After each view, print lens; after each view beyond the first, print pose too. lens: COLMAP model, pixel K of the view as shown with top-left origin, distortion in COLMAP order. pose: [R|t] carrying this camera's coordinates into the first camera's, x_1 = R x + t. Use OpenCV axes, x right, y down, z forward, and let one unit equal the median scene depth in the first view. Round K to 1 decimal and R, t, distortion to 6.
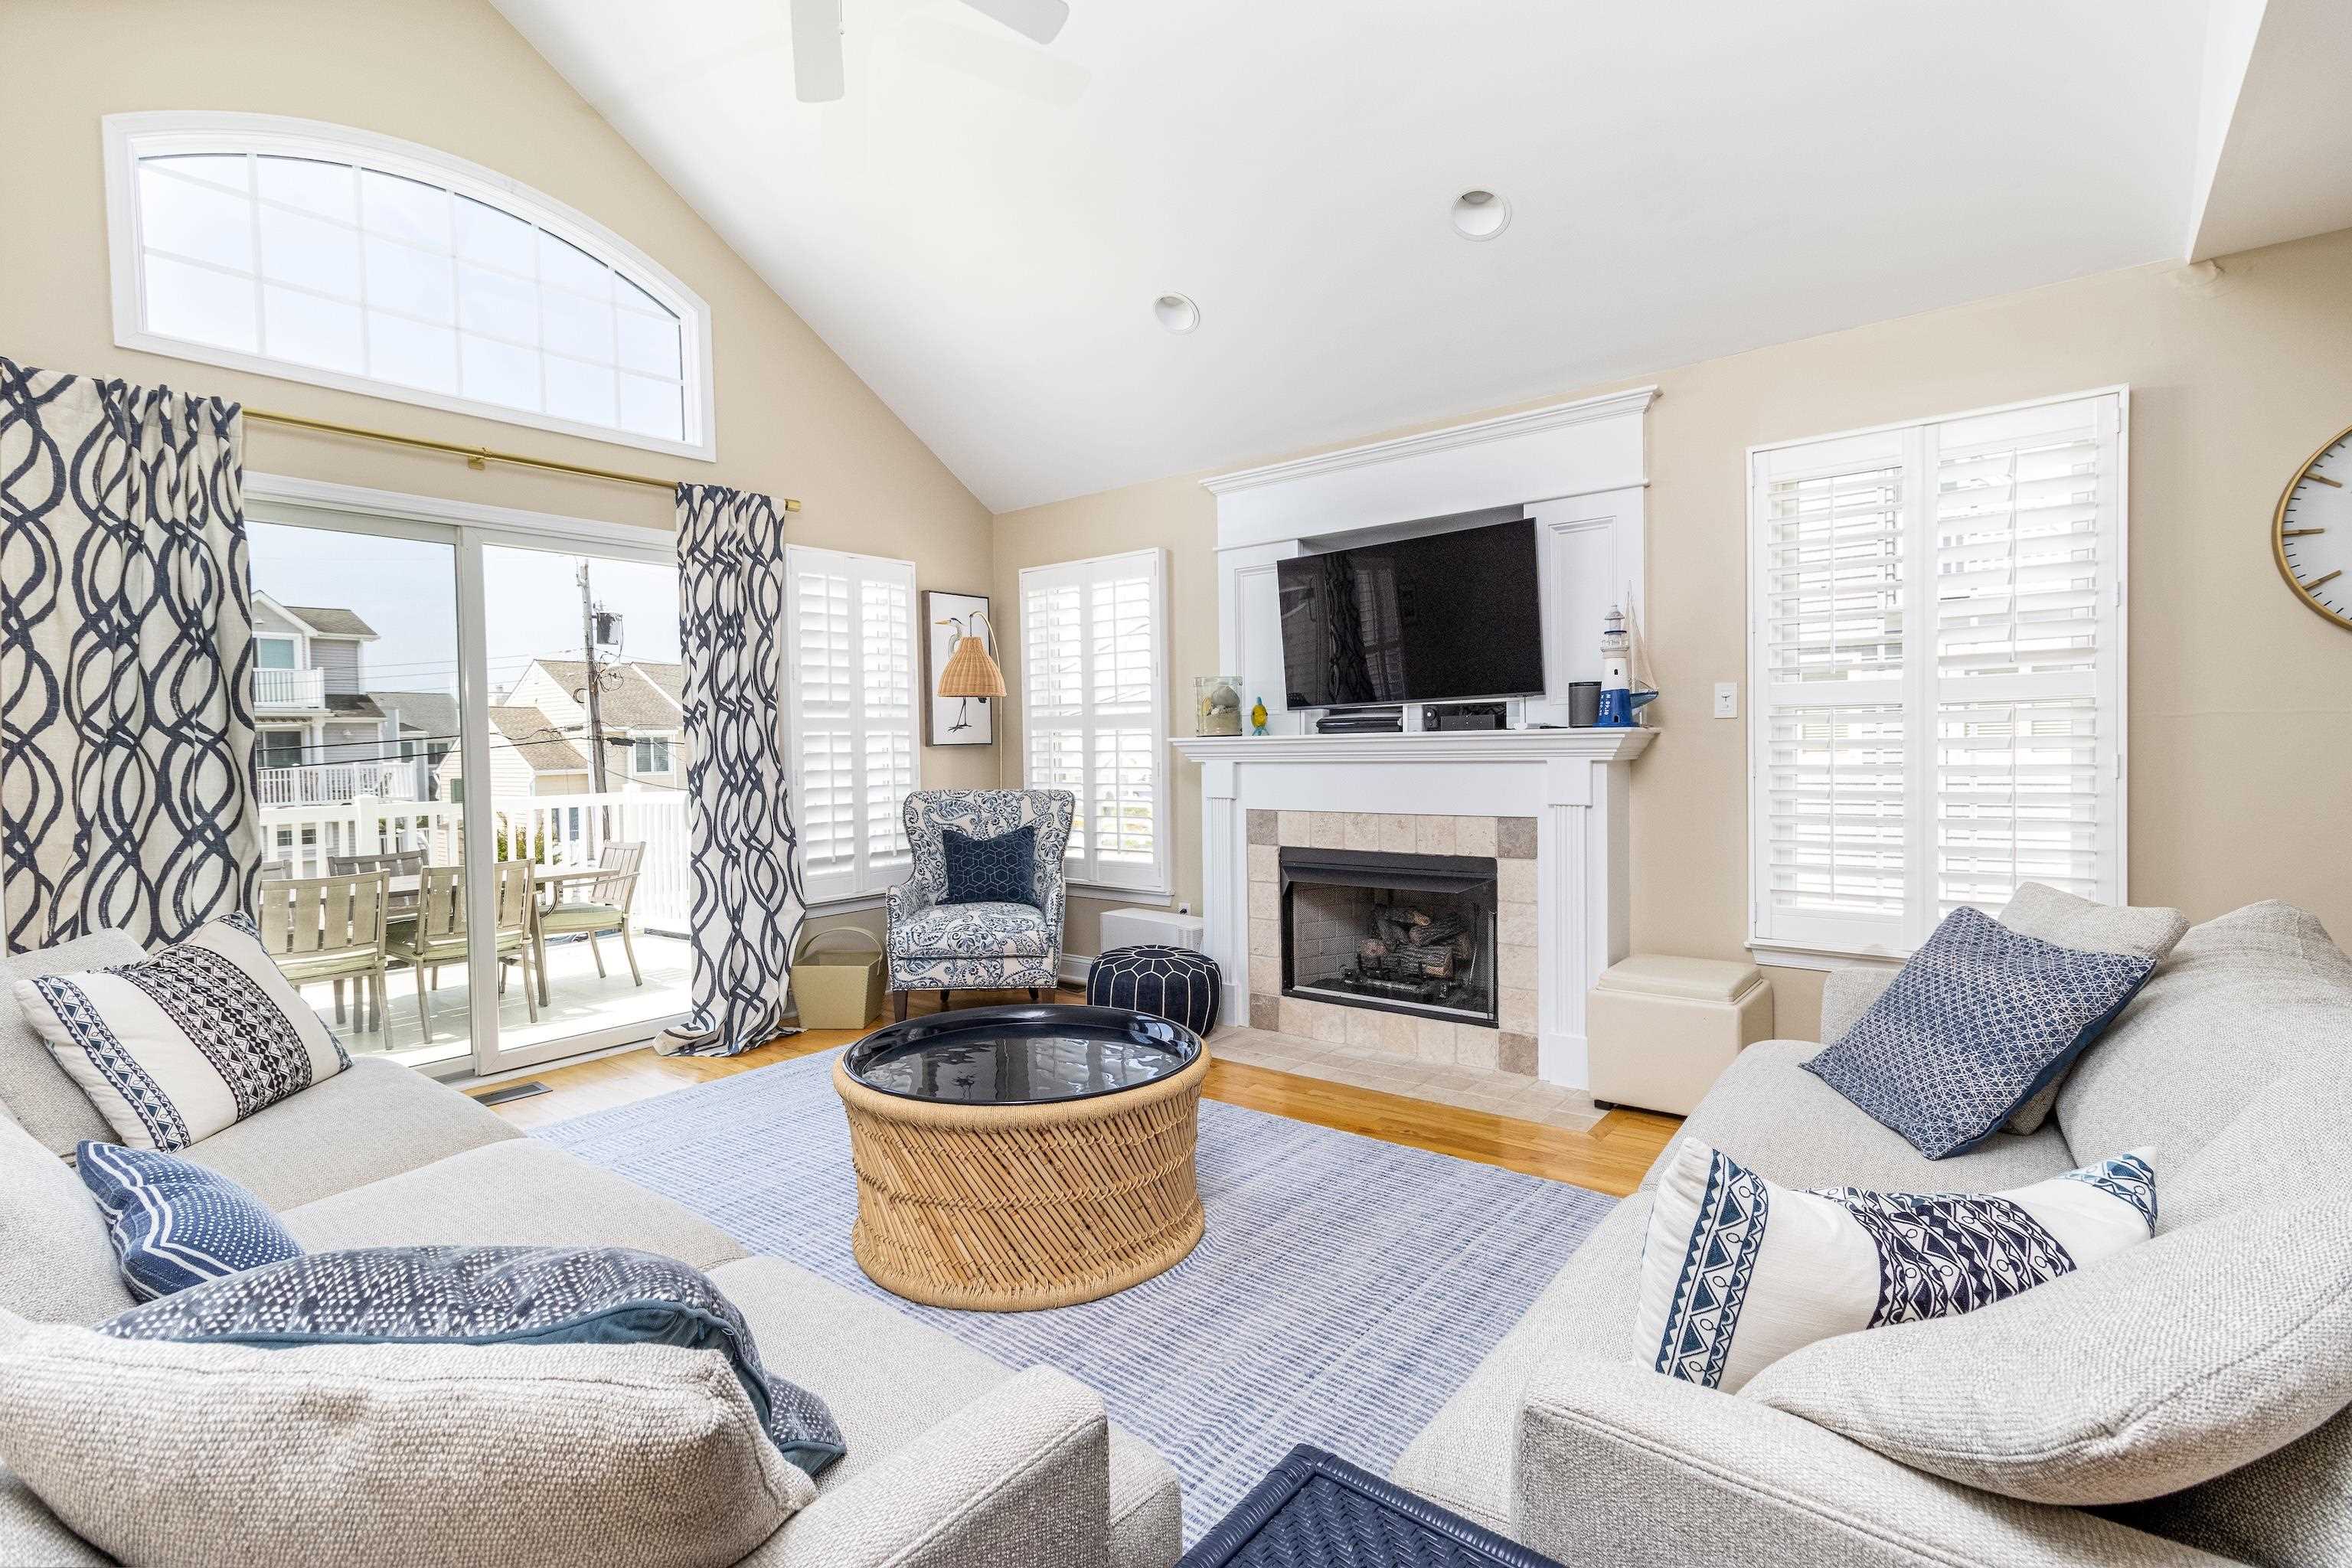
lens RADIAL K [[1101.0, 0, 1131.2], [0, 1101.0, 772.4], [0, 0, 1]] dist [-0.000146, -0.000041]
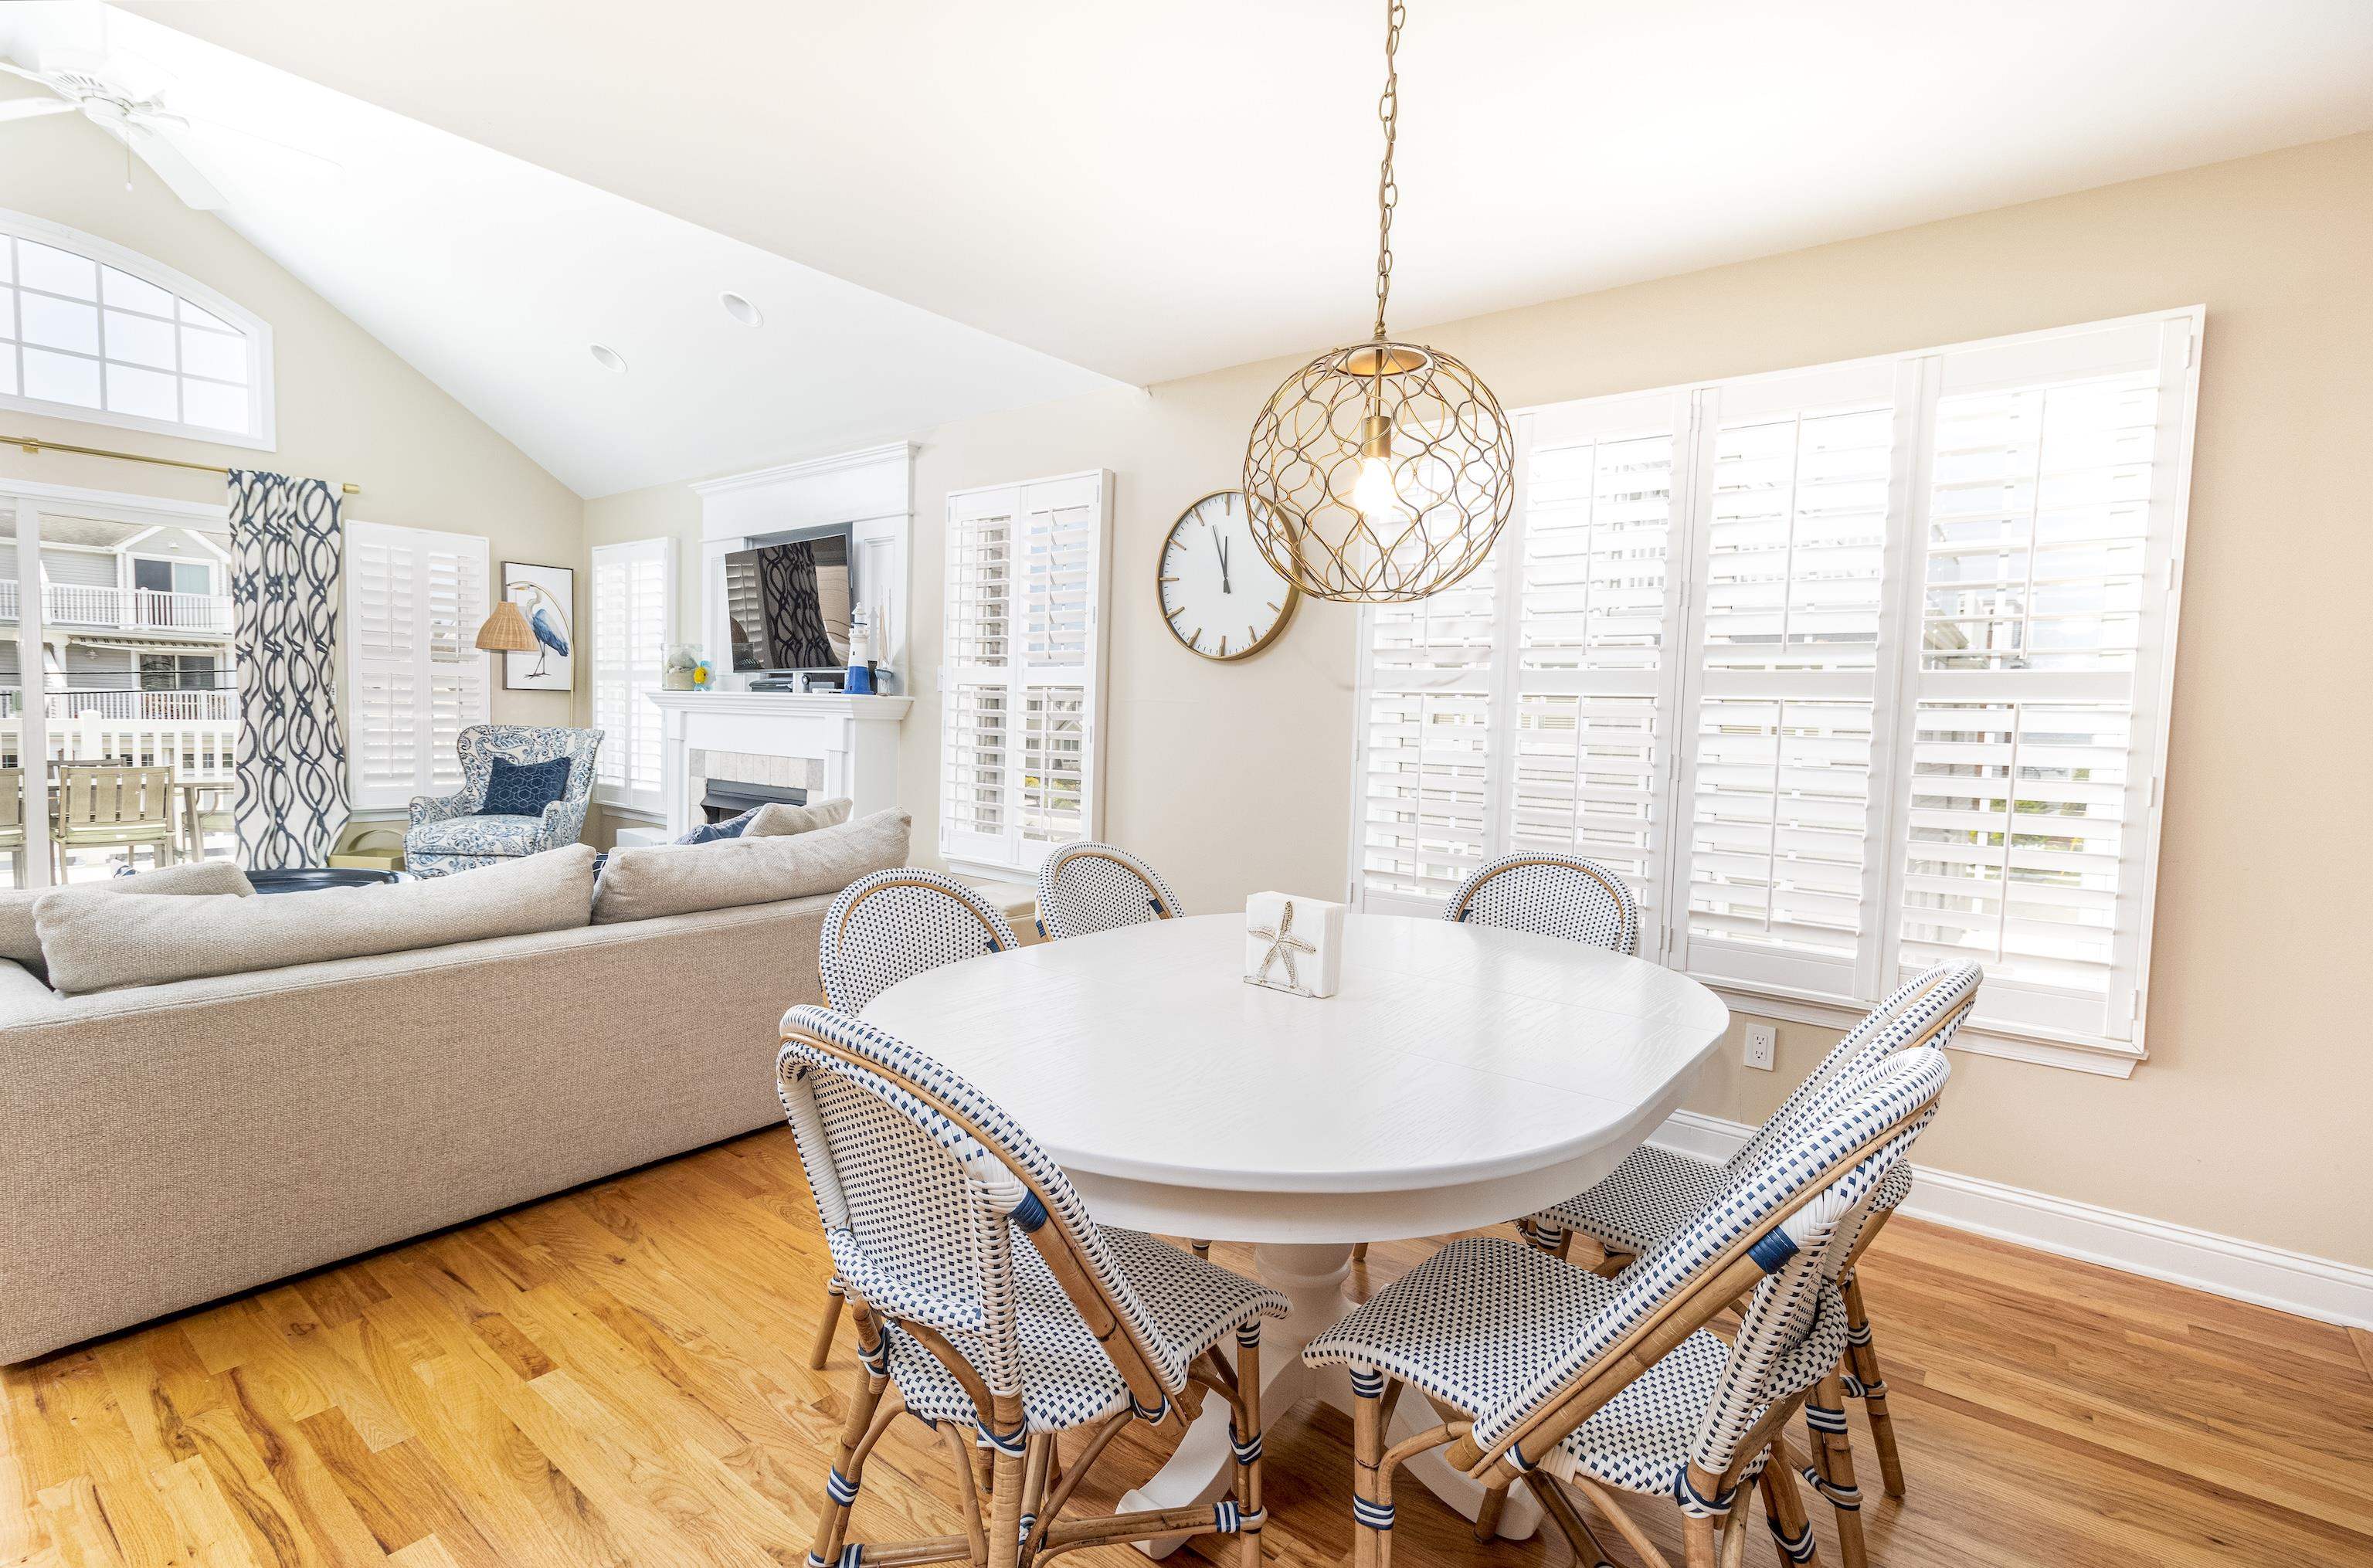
lens RADIAL K [[1121.1, 0, 1150.7], [0, 1121.1, 784.9], [0, 0, 1]] dist [0.000813, 0.000696]
pose [[0.998798, 0.046868, 0.014333, 0.618442], [-0.047386, 0.998143, 0.038273, 0.000446], [-0.012513, -0.038906, 0.999165, -0.303732]]
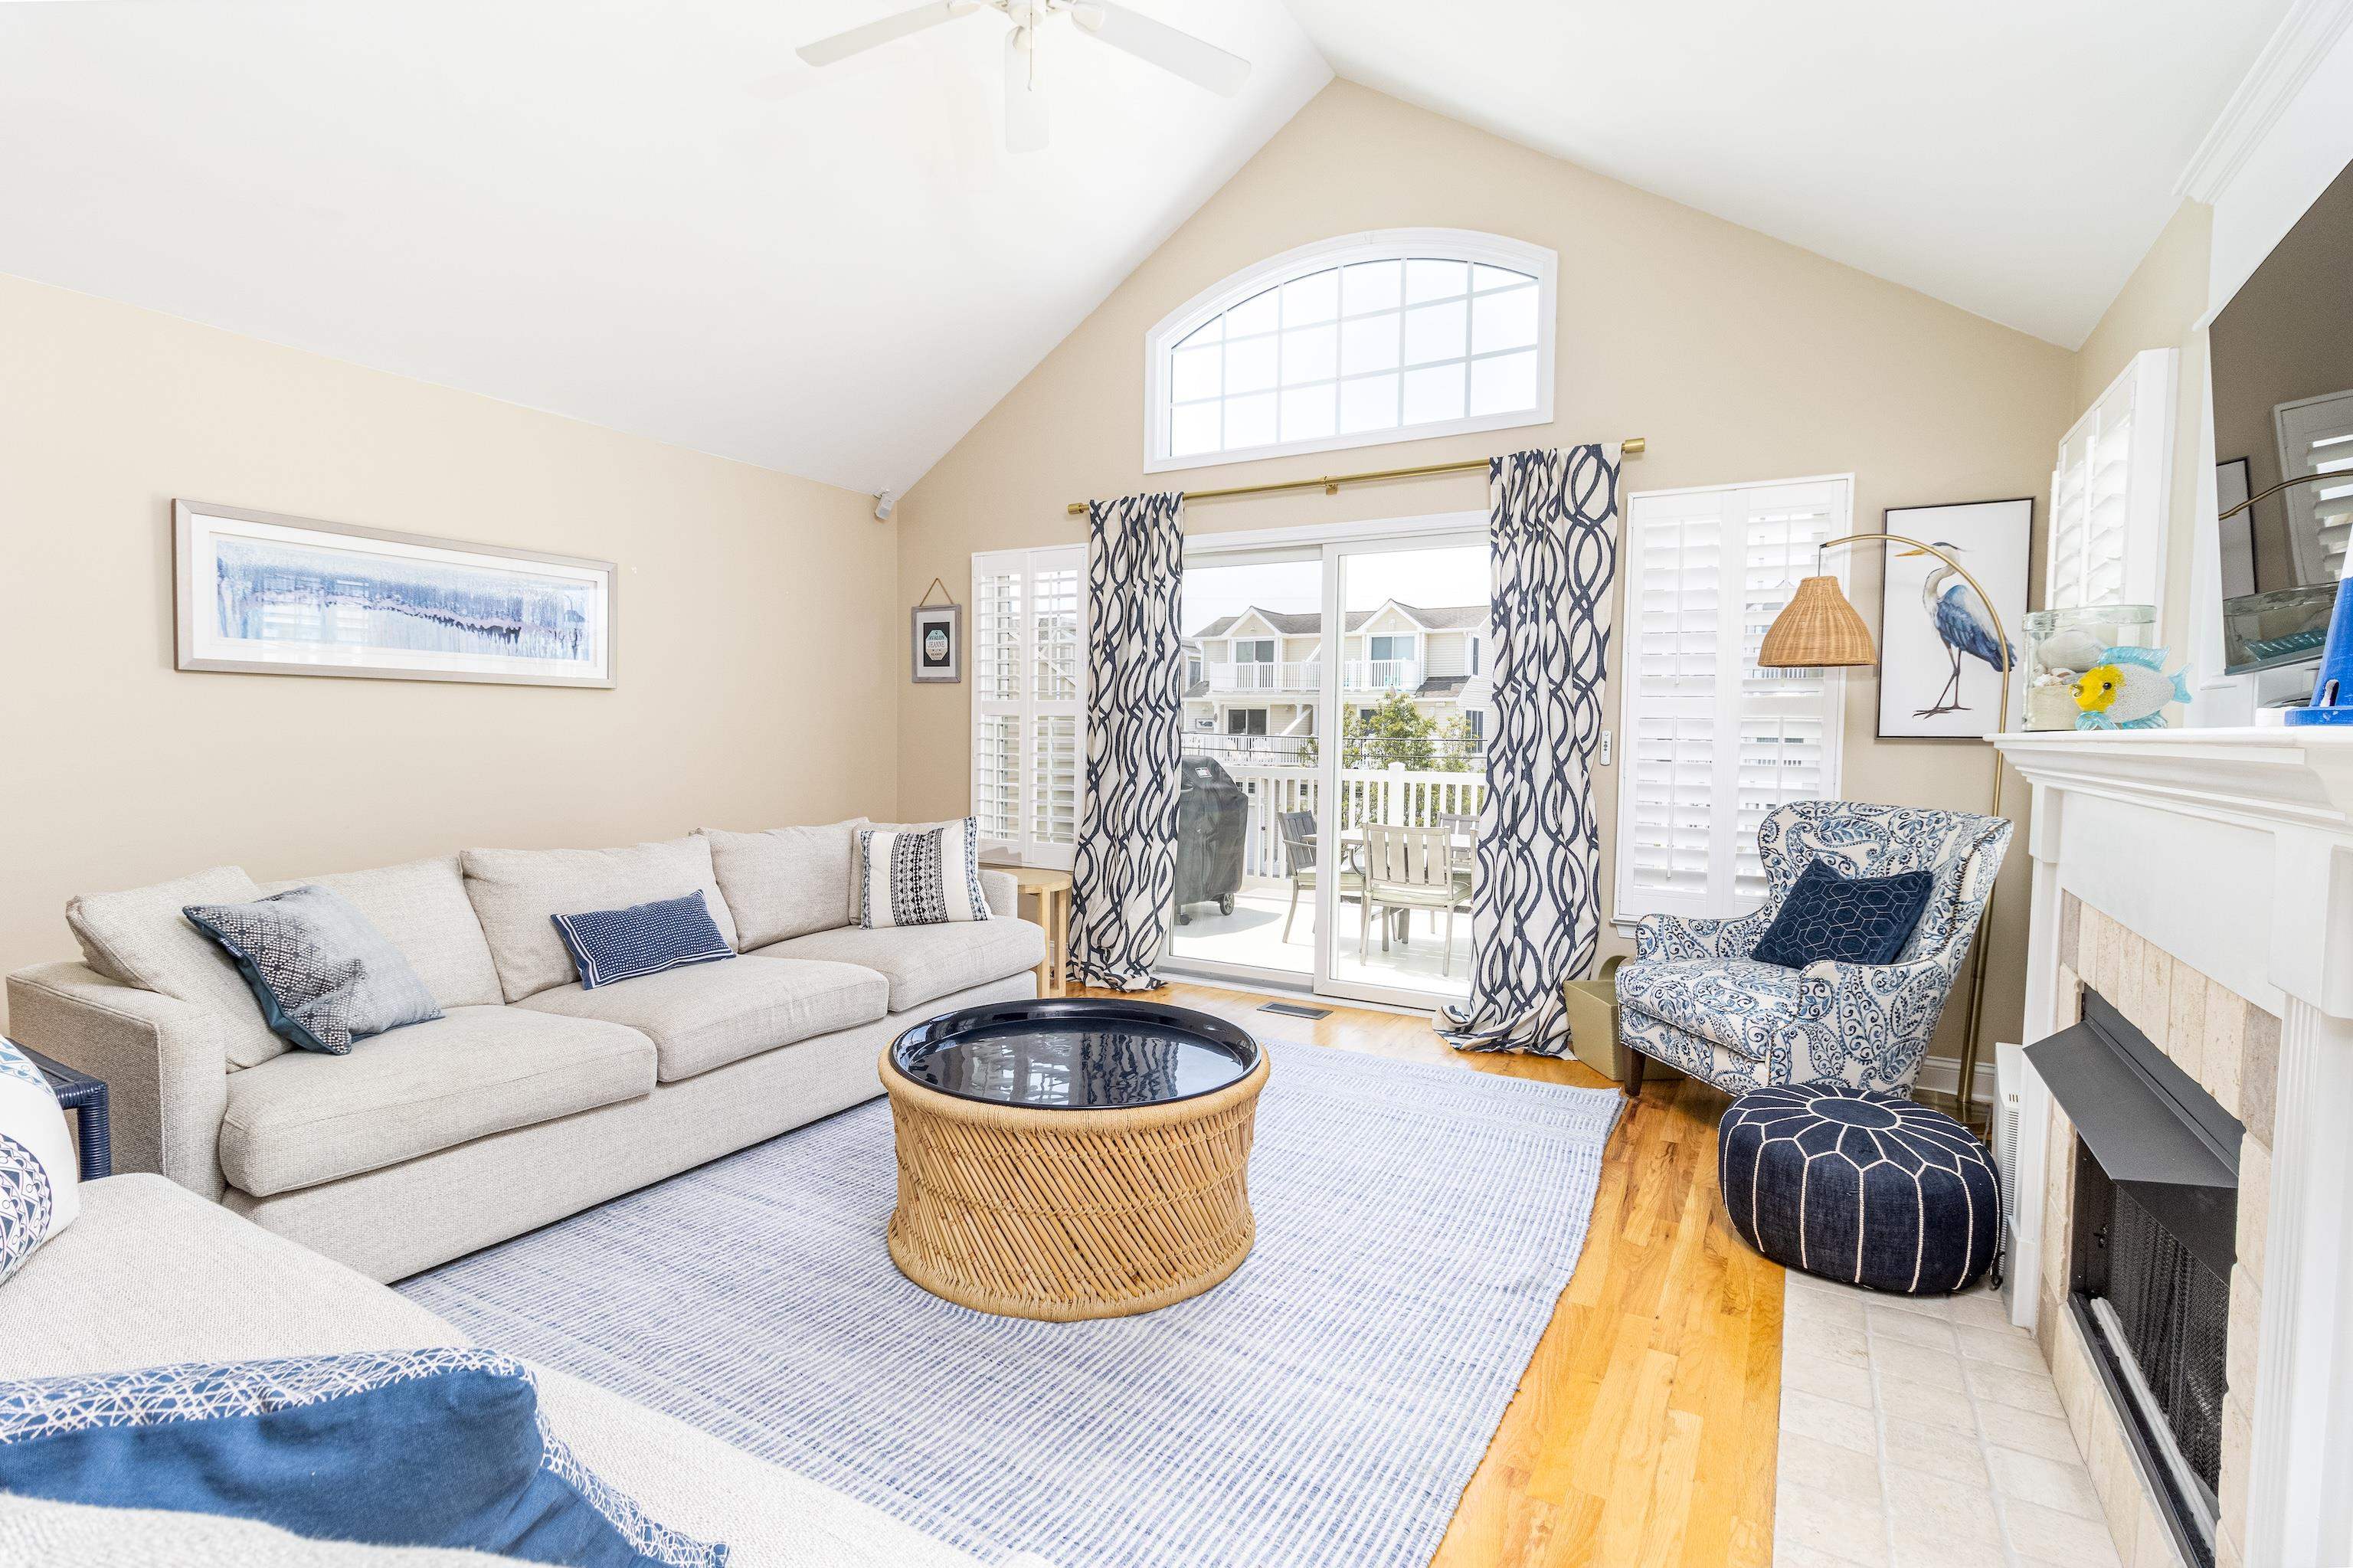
lens RADIAL K [[1109.6, 0, 1163.2], [0, 1109.6, 780.0], [0, 0, 1]] dist [-0.002422, -0.014073]
pose [[0.156173, 0.066083, -0.985517, 0.507116], [-0.040468, 0.997350, 0.060463, -0.025658], [0.986900, 0.030440, 0.158433, 0.542564]]
